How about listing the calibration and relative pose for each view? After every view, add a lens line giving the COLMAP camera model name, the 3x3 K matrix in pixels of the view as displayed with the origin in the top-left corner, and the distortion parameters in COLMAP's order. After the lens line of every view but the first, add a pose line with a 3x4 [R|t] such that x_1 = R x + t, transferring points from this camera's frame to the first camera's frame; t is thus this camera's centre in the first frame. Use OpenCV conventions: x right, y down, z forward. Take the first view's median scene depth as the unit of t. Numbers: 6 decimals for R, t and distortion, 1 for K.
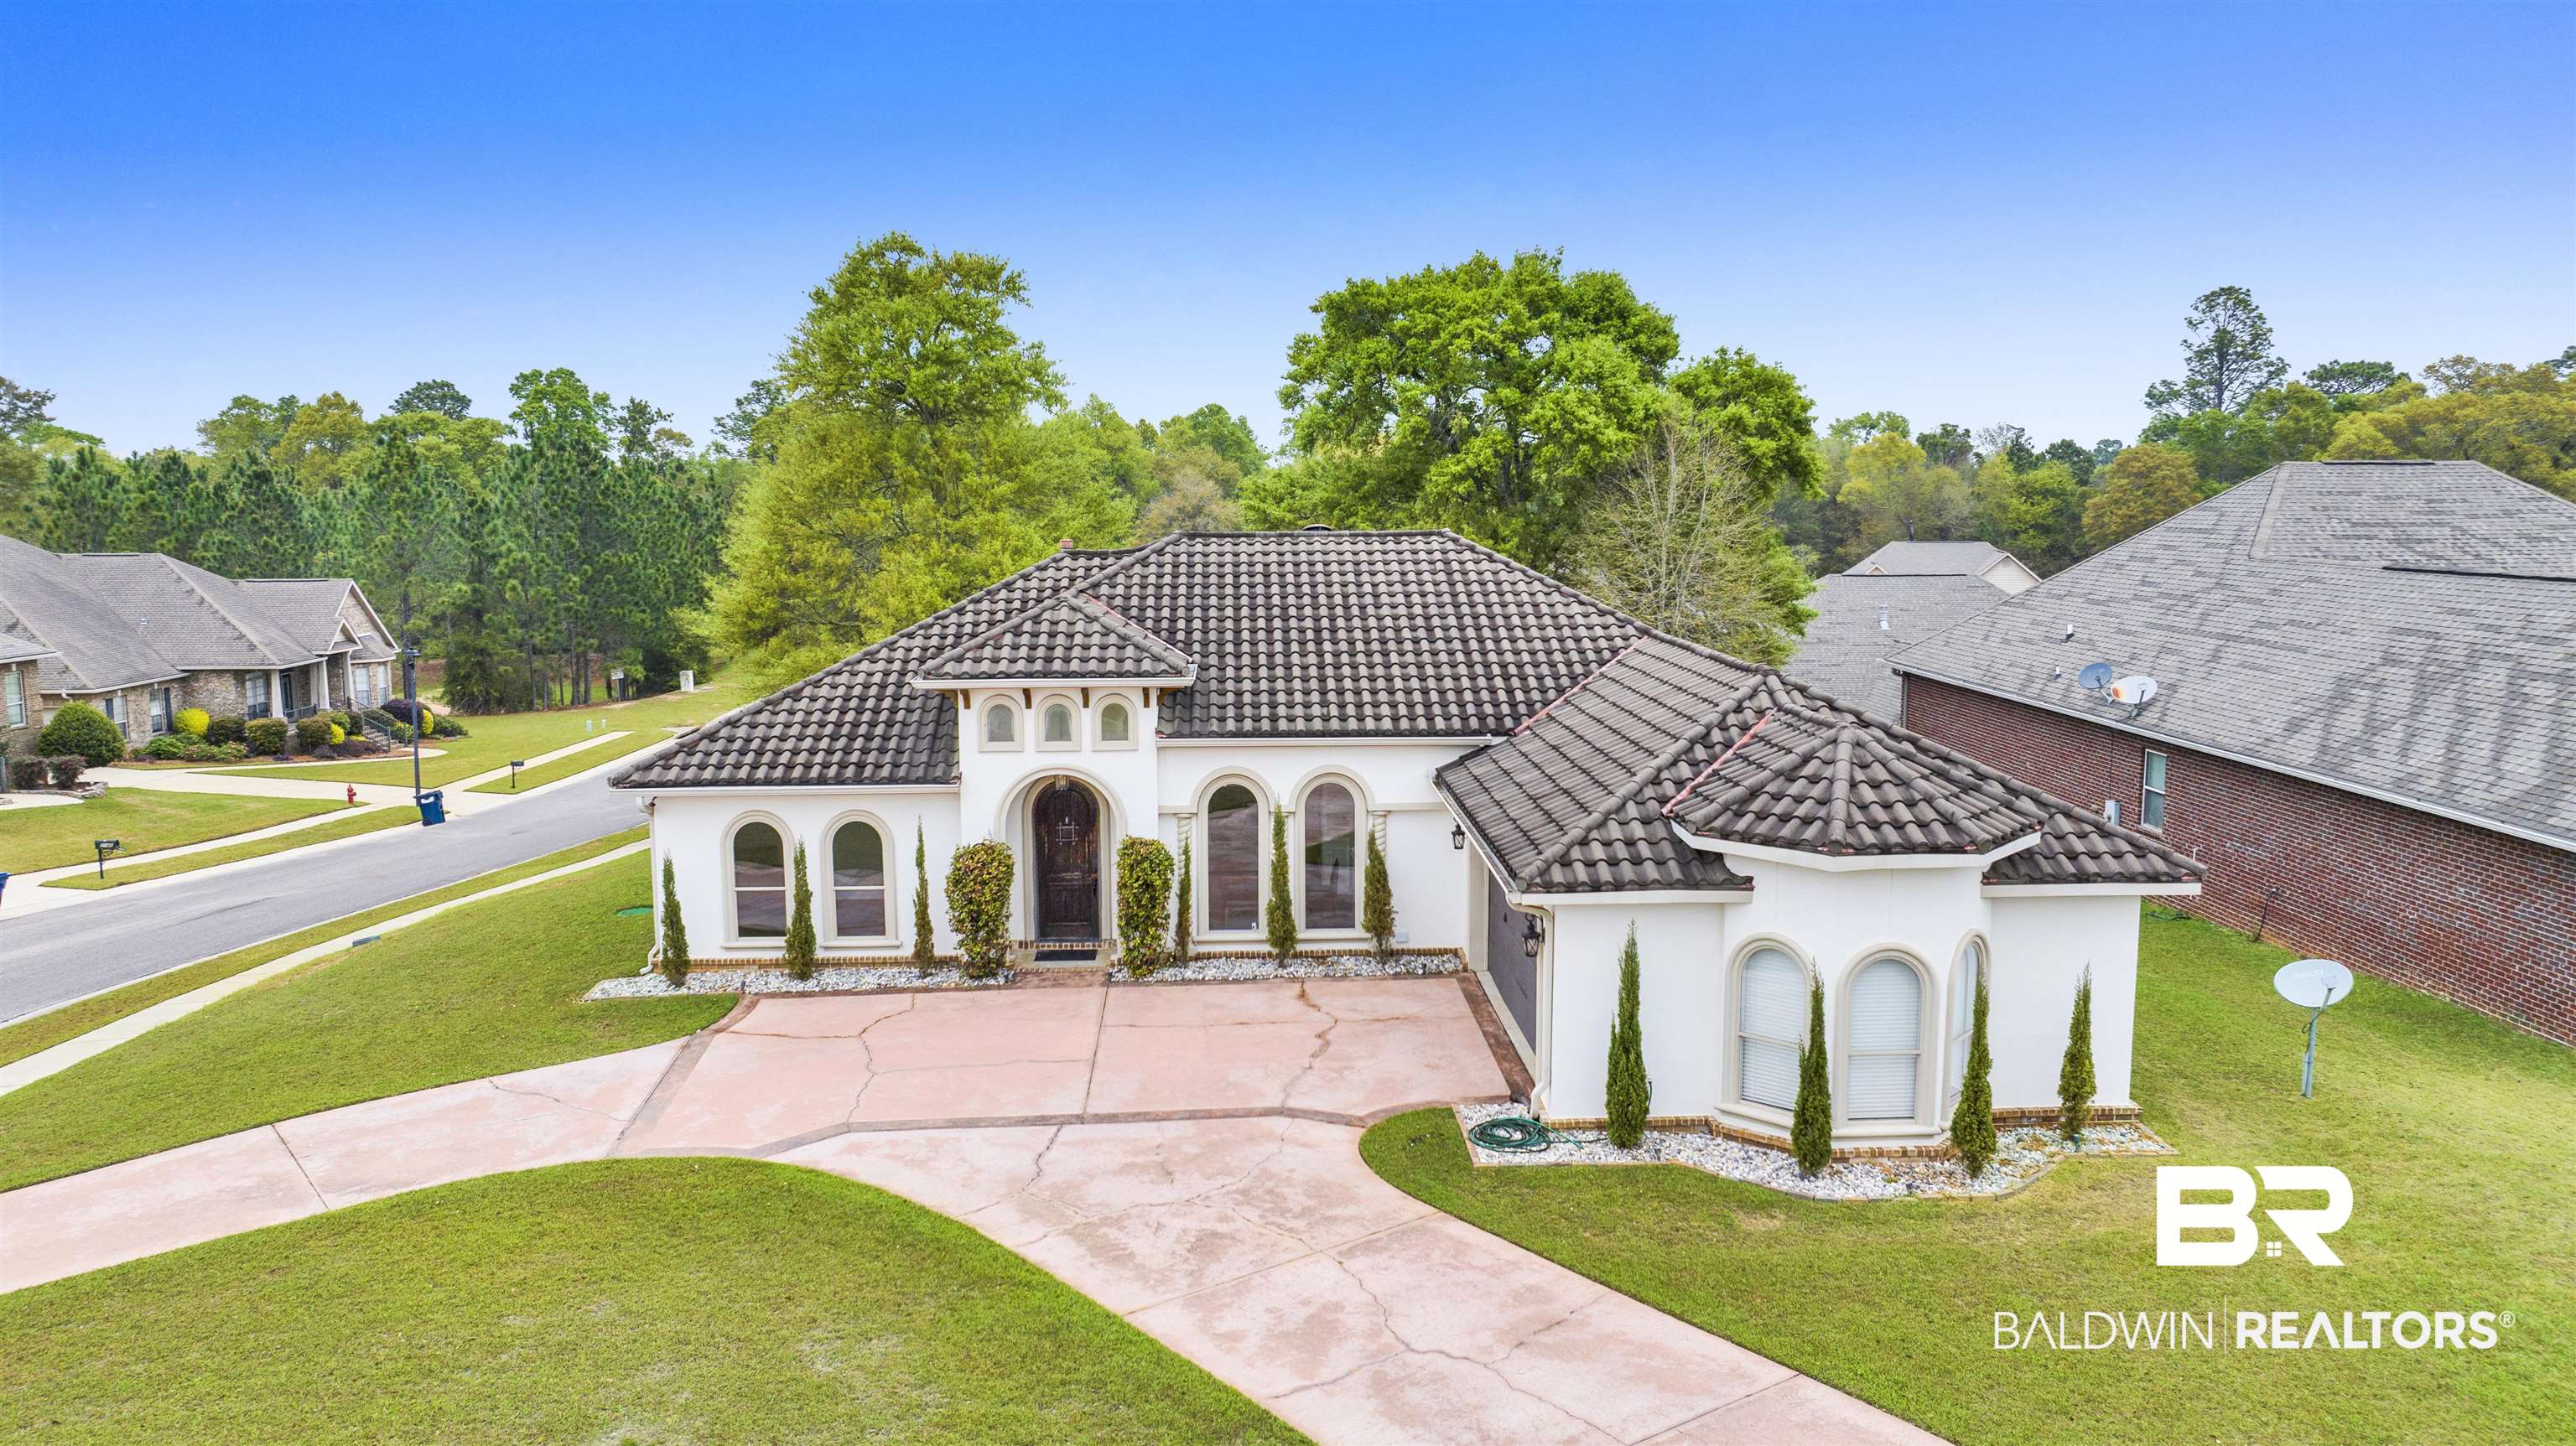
lens RADIAL K [[1800.3, 0, 1292.7], [0, 1800.3, 718.7], [0, 0, 1]] dist [-0.014414, -0.006216]
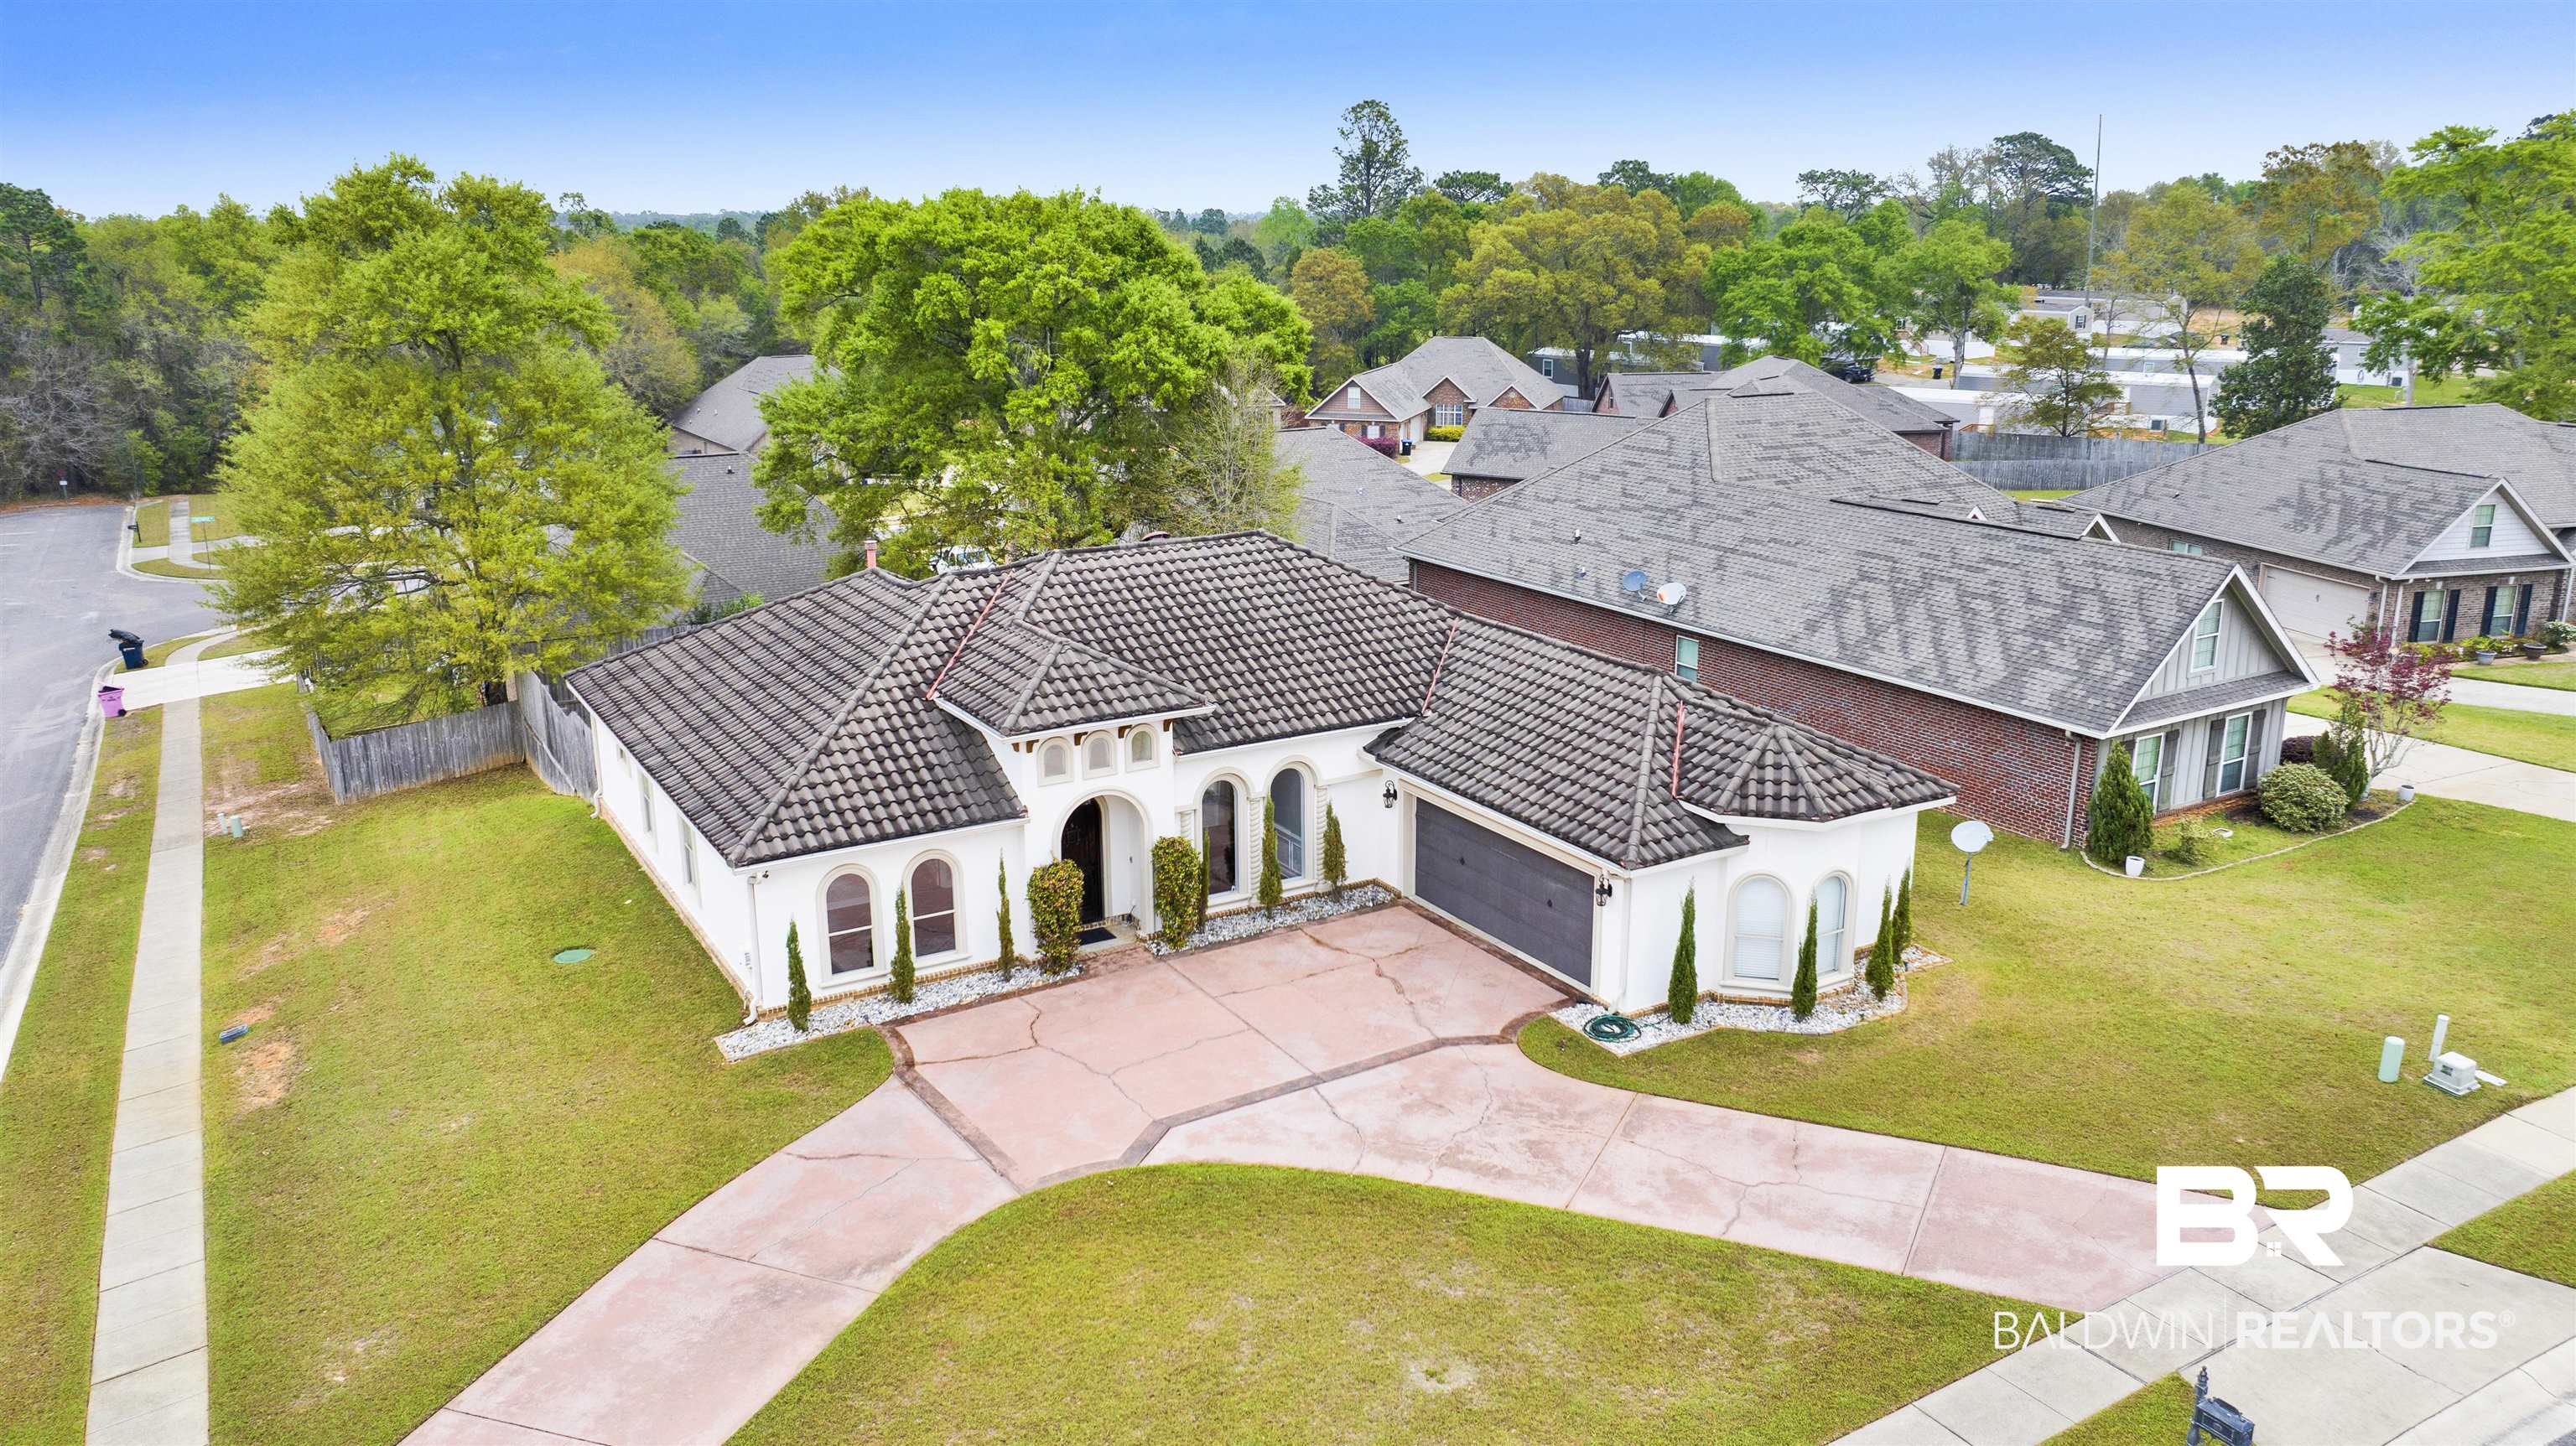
lens RADIAL K [[1832.2, 0, 1292.5], [0, 1832.2, 718.4], [0, 0, 1]] dist [-0.005451, -0.034430]
pose [[0.881356, -0.123304, 0.456078, -0.556147], [0.062649, 0.987319, 0.145862, -0.185622], [-0.468280, -0.099983, 0.877905, -0.121374]]
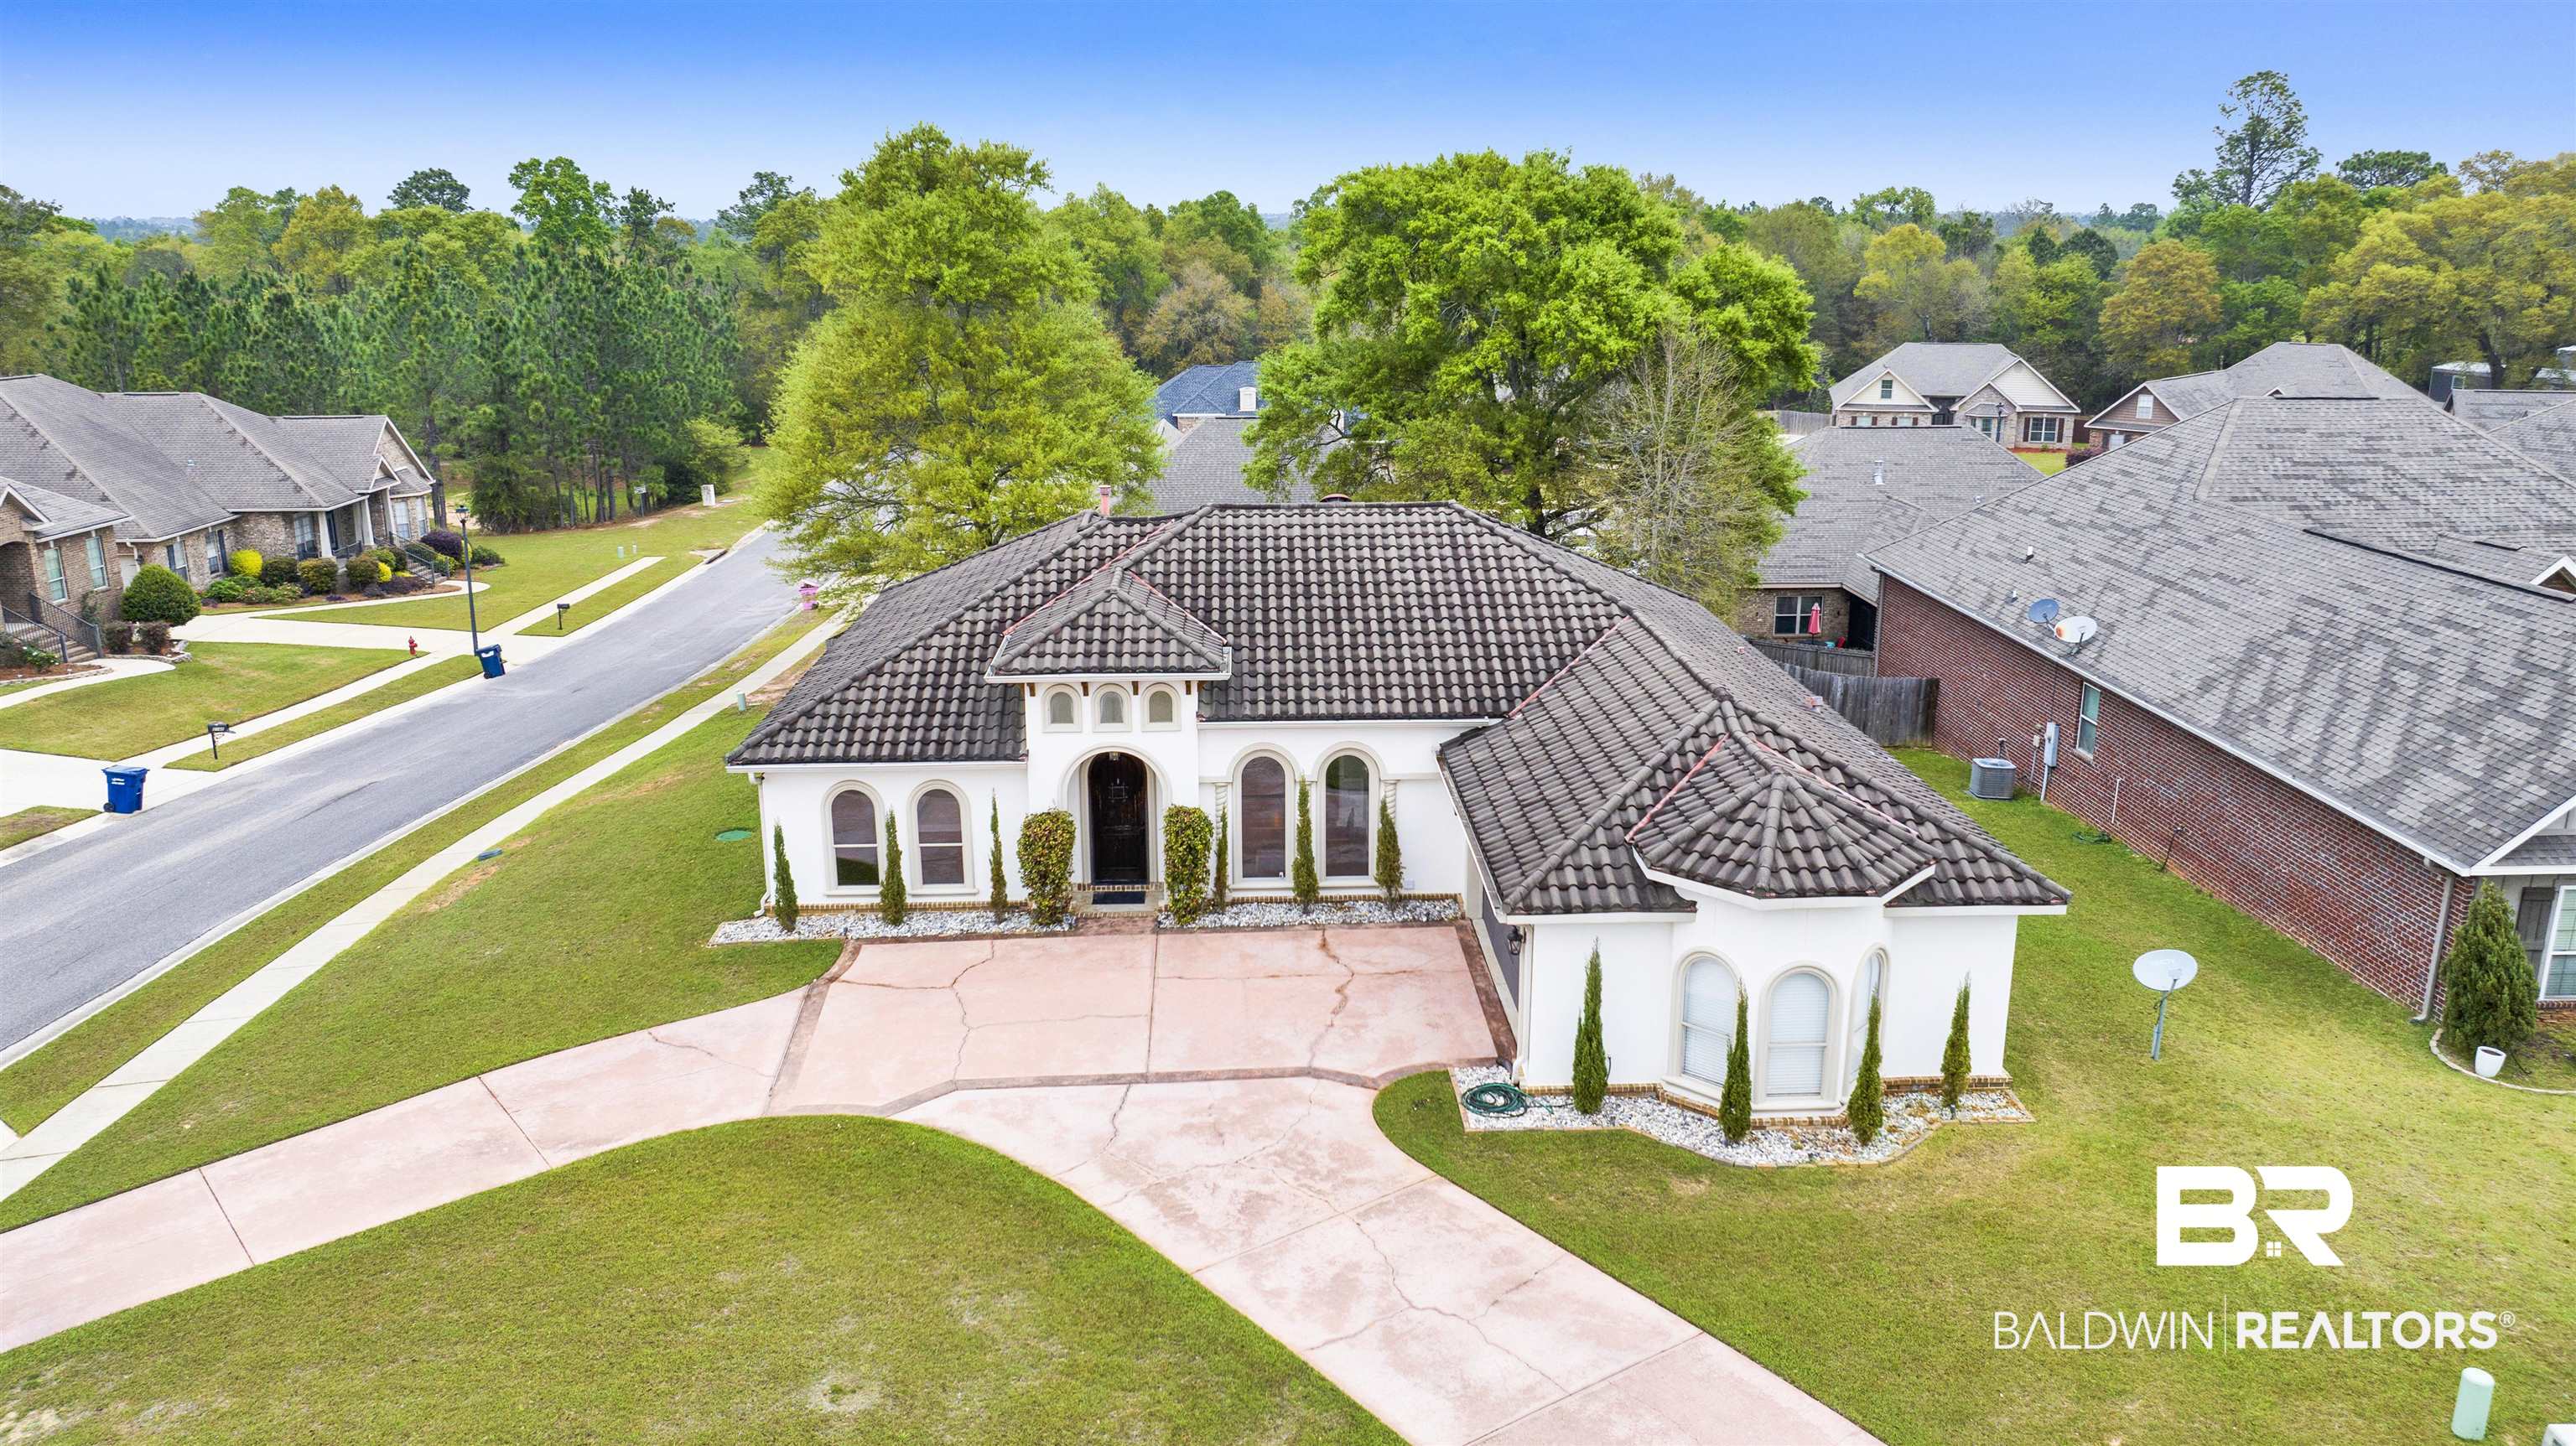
lens RADIAL K [[1822.6, 0, 1290.2], [0, 1822.6, 716.3], [0, 0, 1]] dist [-0.015120, -0.002559]
pose [[0.999985, 0.001508, -0.005296, -0.009870], [-0.000797, 0.991292, 0.131683, -0.142338], [0.005449, -0.131676, 0.991278, -0.150646]]
